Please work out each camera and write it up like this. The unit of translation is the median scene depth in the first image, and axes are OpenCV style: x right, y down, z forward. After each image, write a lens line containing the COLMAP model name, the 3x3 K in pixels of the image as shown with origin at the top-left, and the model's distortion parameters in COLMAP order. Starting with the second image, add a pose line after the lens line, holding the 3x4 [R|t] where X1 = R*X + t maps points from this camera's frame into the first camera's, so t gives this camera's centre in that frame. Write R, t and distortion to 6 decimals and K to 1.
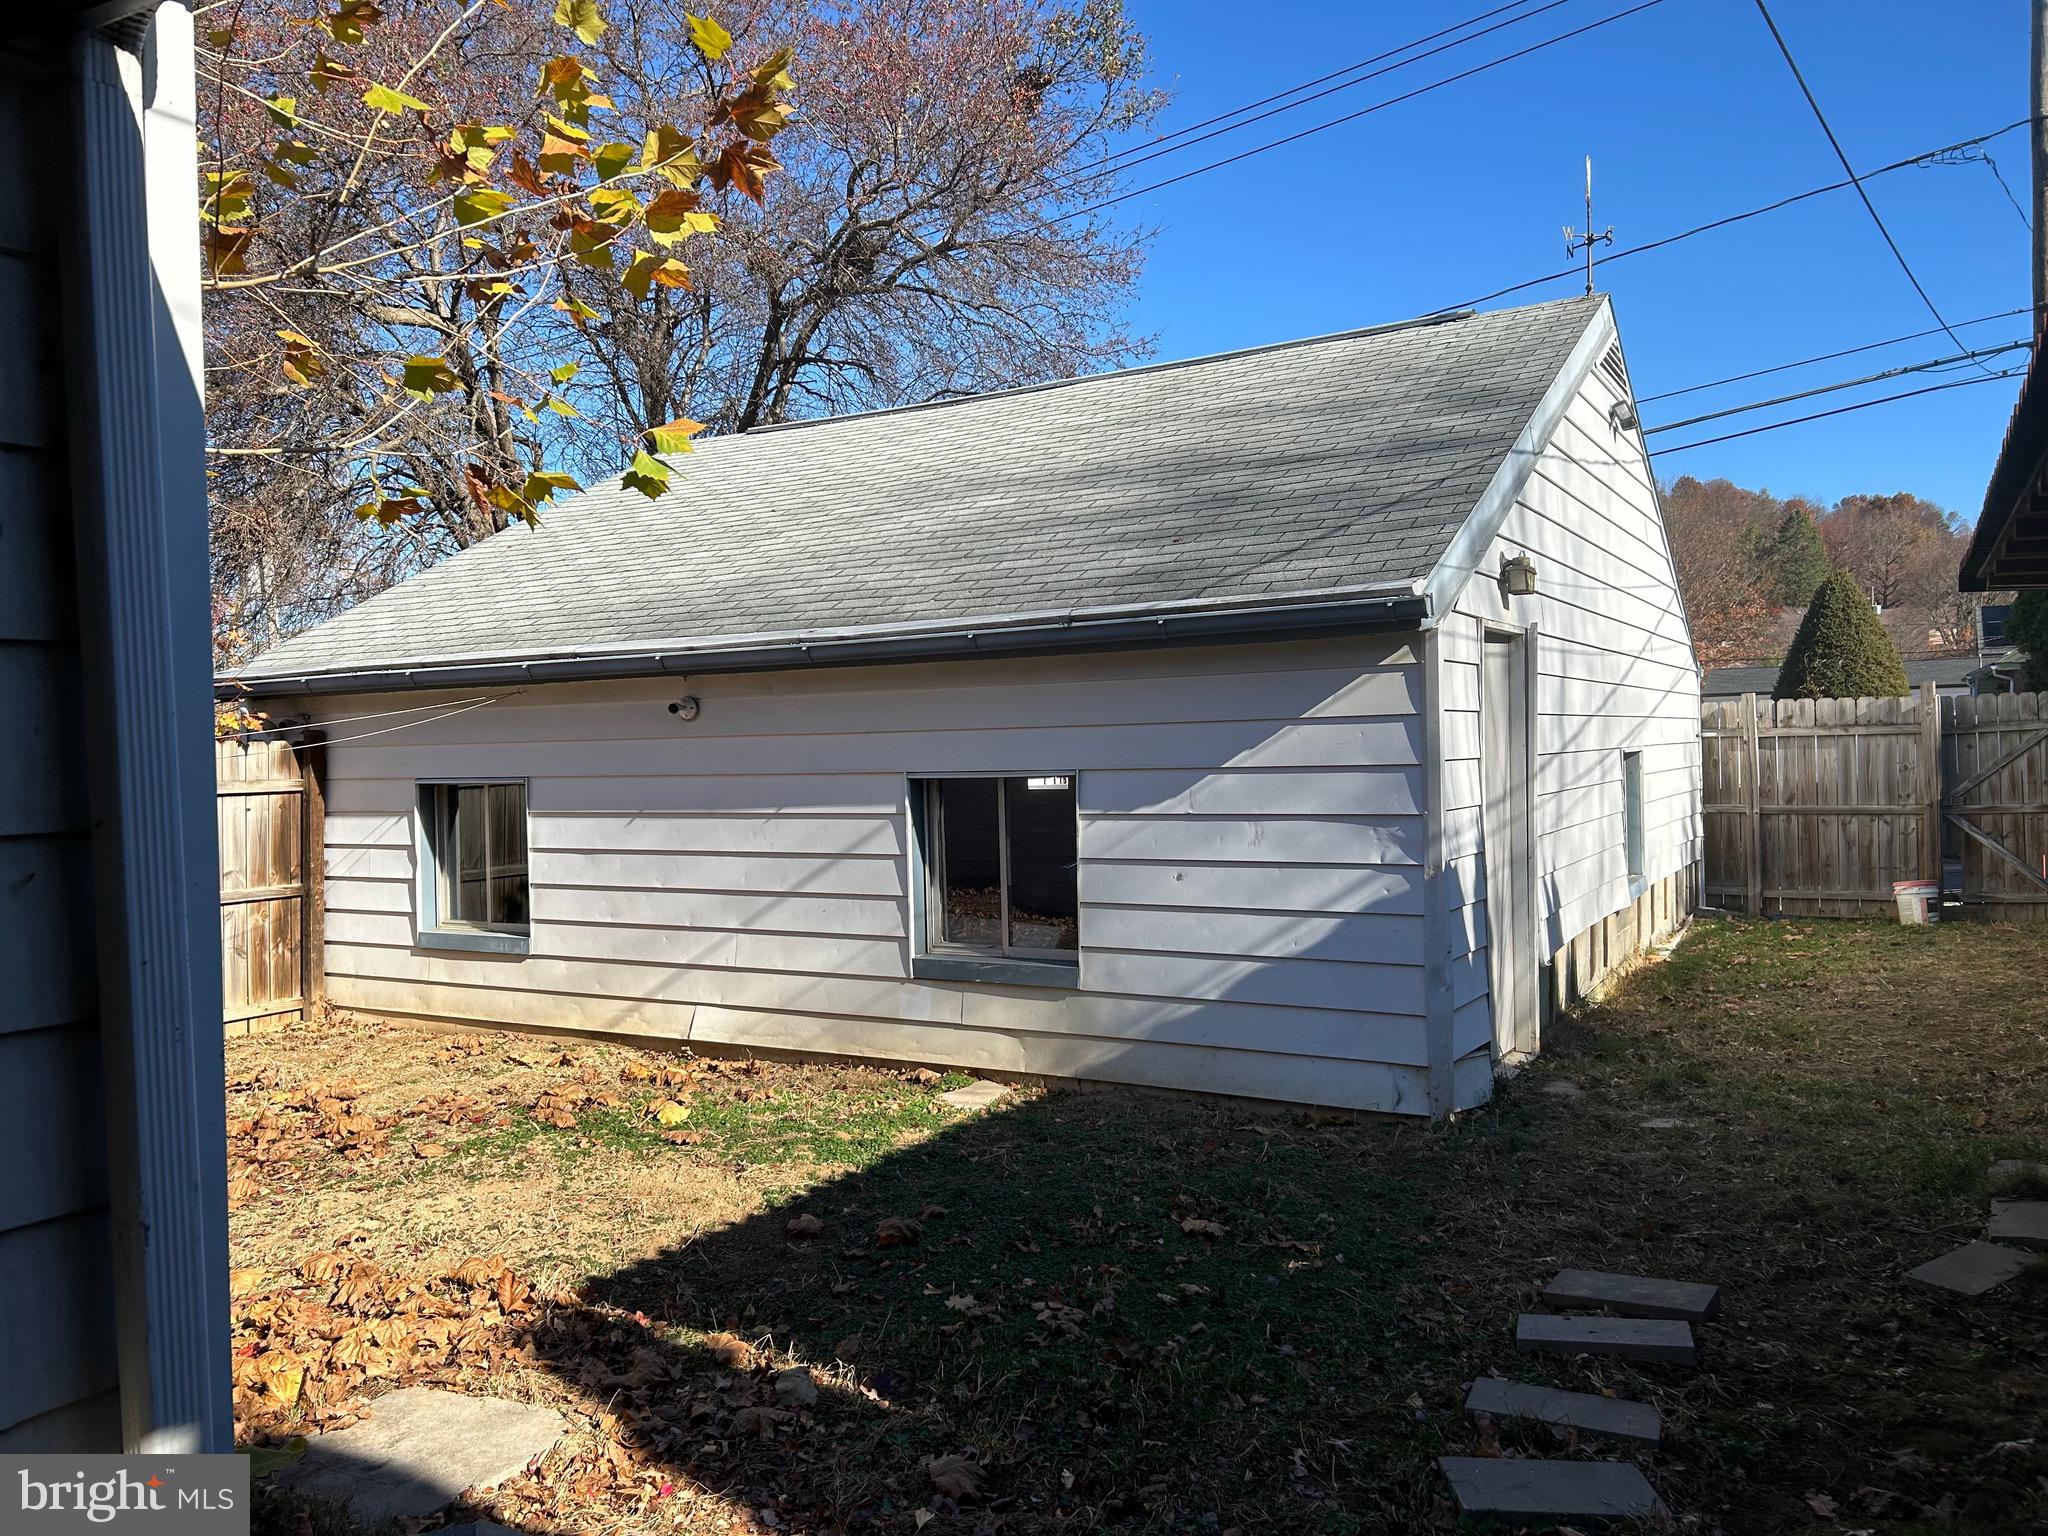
lens RADIAL K [[1544.9, 0, 1012.6], [0, 1544.9, 780.2], [0, 0, 1]] dist [0.032684, -0.021865]
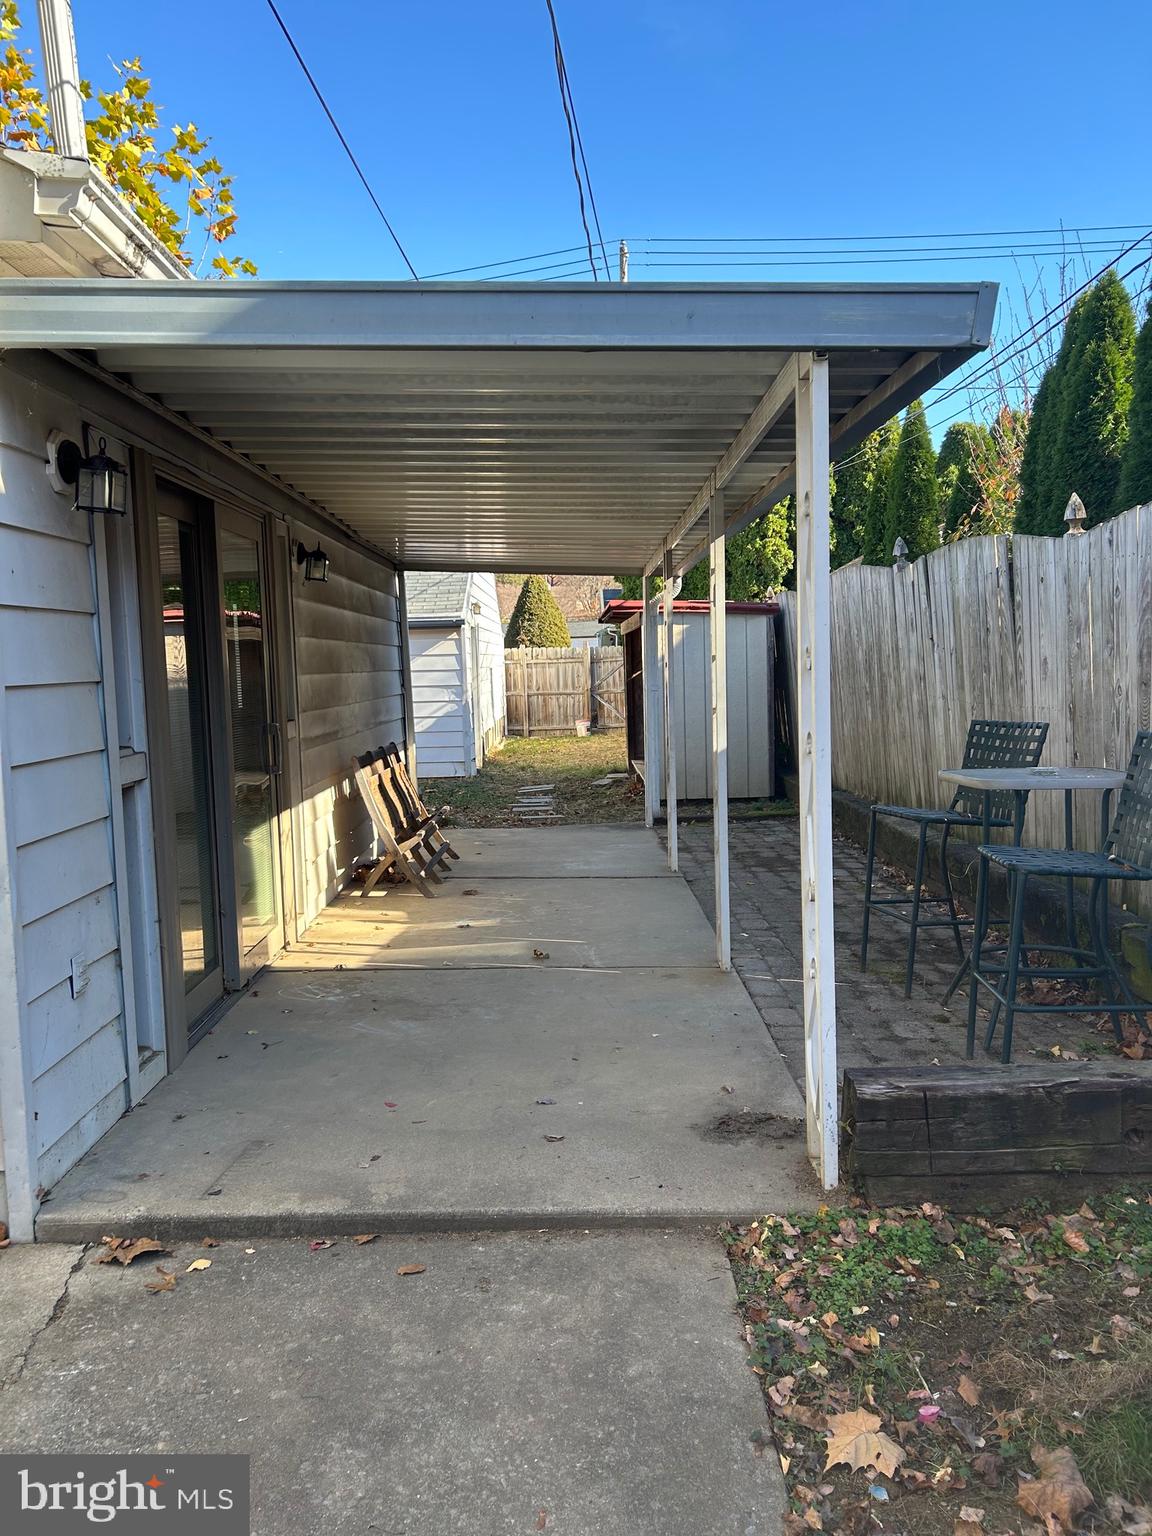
lens RADIAL K [[1158.7, 0, 578.5], [0, 1158.7, 769.5], [0, 0, 1]] dist [0.032684, -0.021865]
pose [[0.860081, -0.043312, 0.508315, -0.395592], [0.012016, 0.997833, 0.064690, 0.022931], [-0.510015, -0.049530, 0.858738, -0.631552]]
